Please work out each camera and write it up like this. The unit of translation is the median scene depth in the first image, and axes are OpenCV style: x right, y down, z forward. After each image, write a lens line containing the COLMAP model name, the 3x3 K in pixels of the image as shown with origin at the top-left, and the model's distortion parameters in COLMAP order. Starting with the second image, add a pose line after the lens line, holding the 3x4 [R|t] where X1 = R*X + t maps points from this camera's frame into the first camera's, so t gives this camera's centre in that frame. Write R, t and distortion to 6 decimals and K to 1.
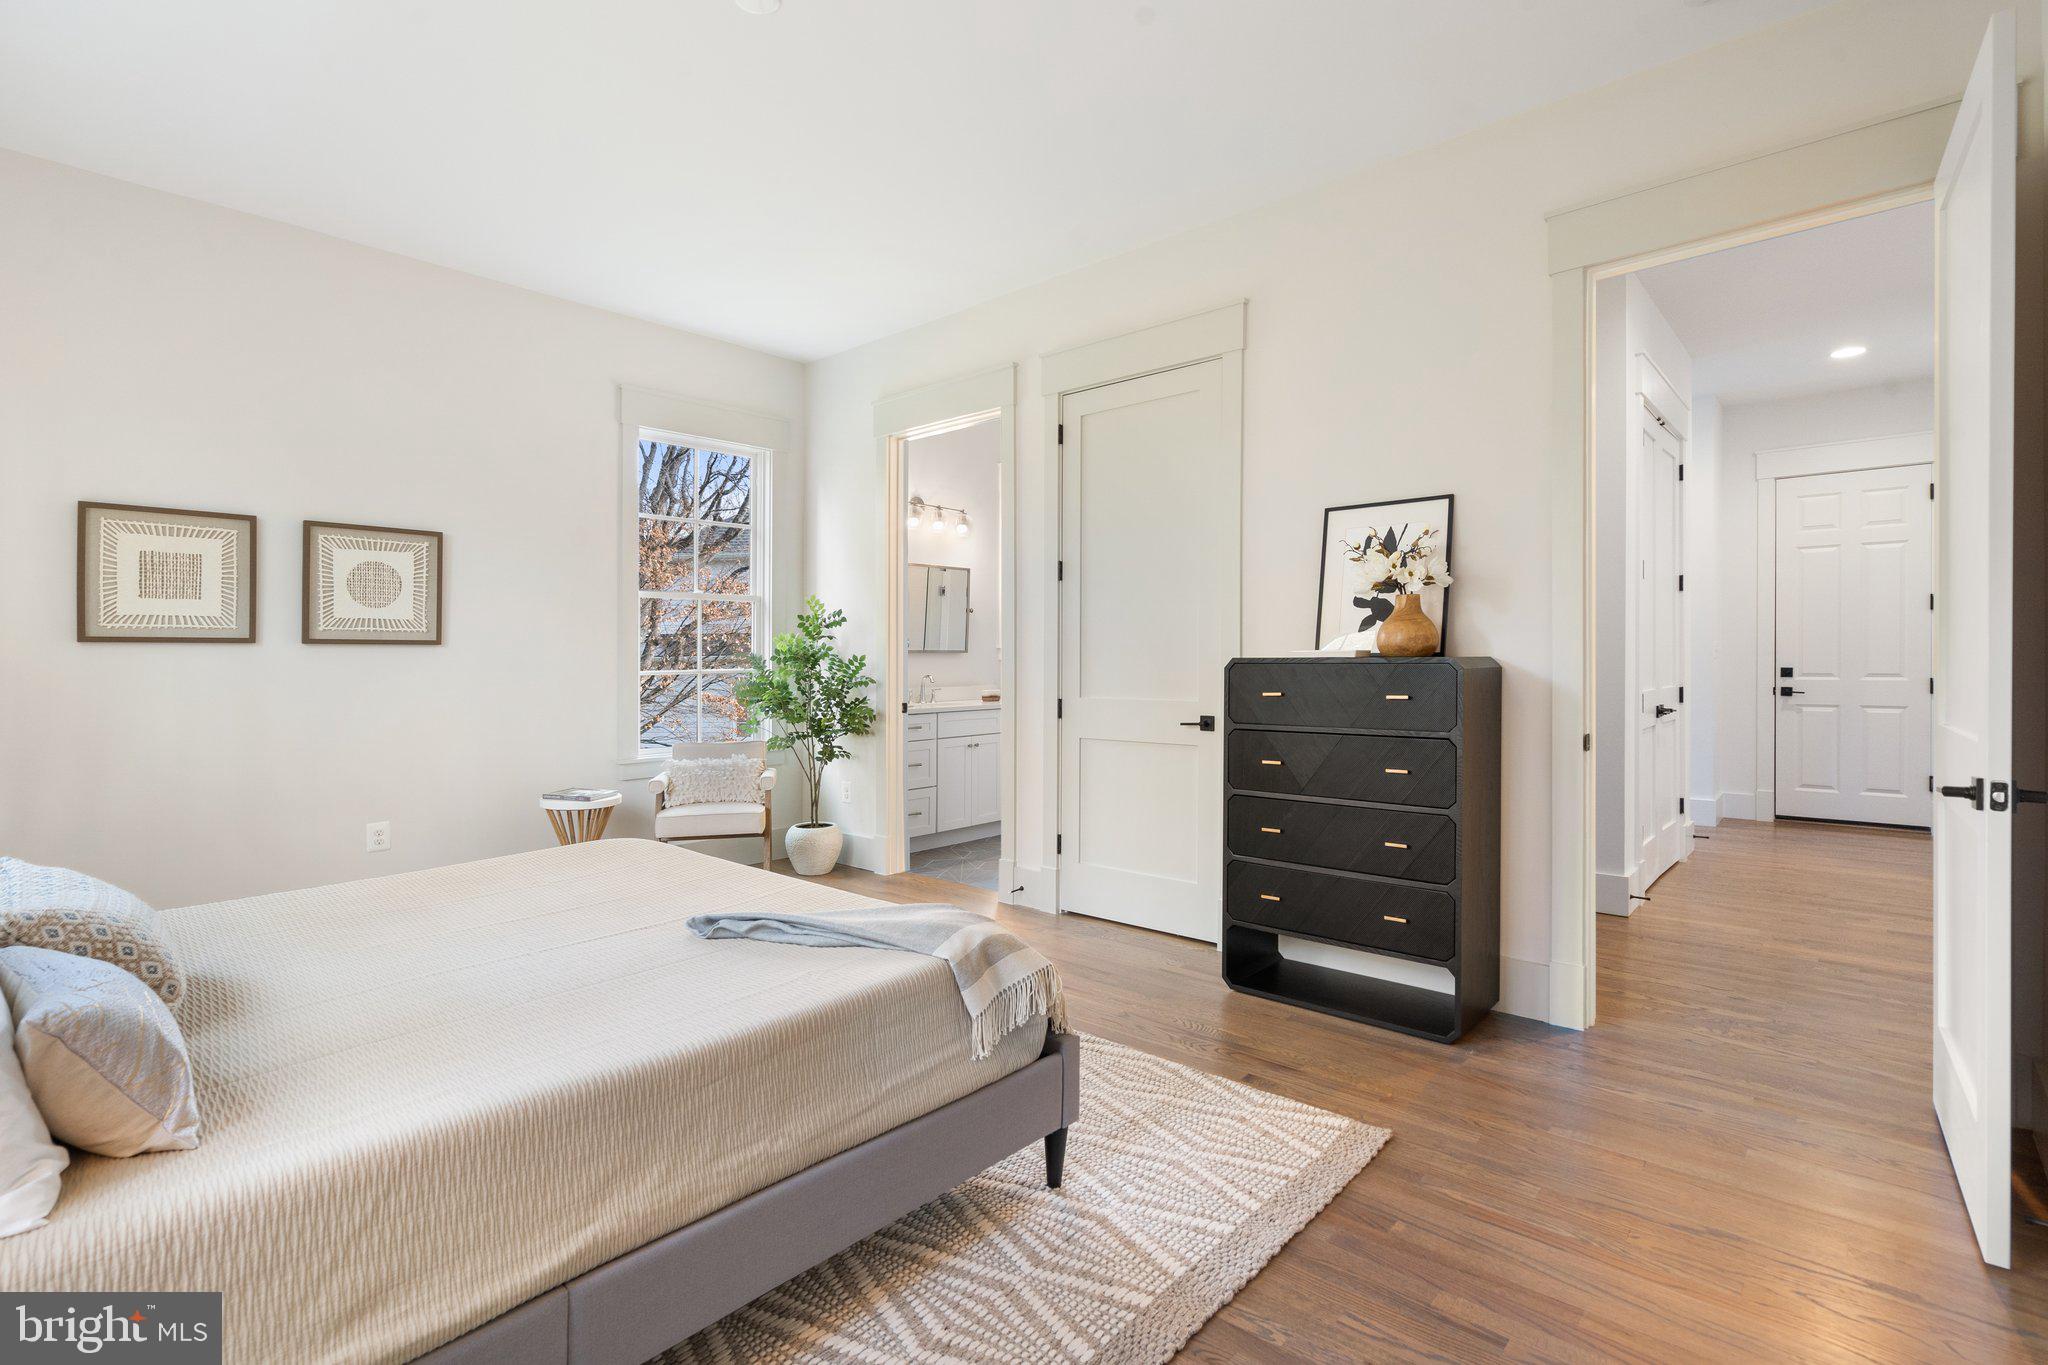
lens RADIAL K [[957.3, 0, 1018.6], [0, 957.3, 679.6], [0, 0, 1]] dist [-0.002025, 0.000366]
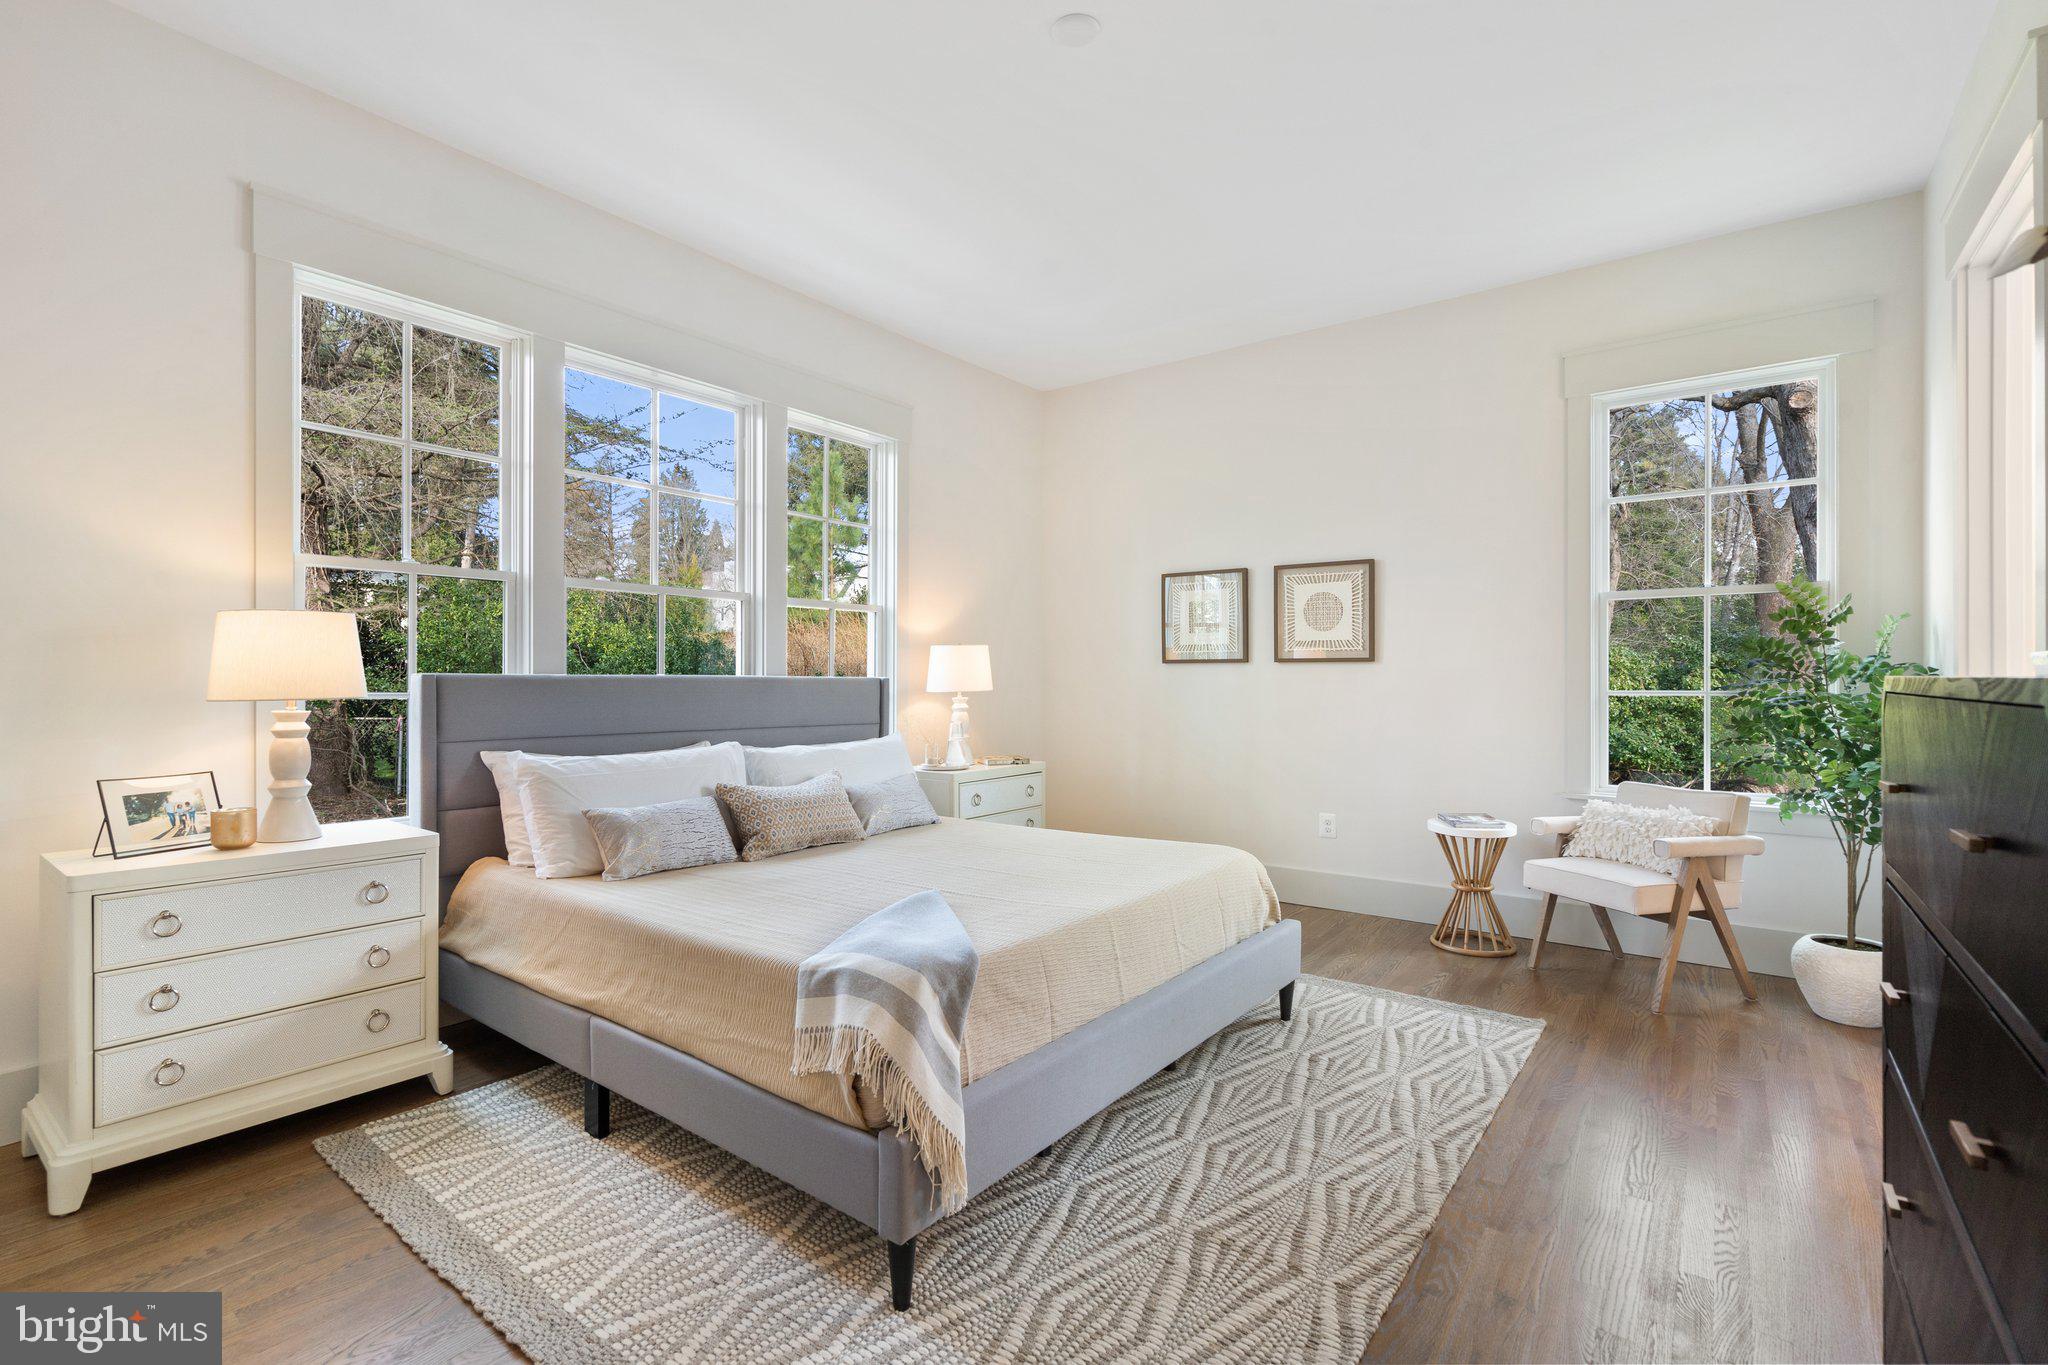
lens RADIAL K [[915.4, 0, 1009.9], [0, 915.4, 693.7], [0, 0, 1]] dist [-0.012365, 0.001159]
pose [[0.086780, 0.021829, -0.995988, 0.434014], [-0.023907, 0.999518, 0.019823, -0.011333], [0.995941, 0.022090, 0.087260, 0.534598]]
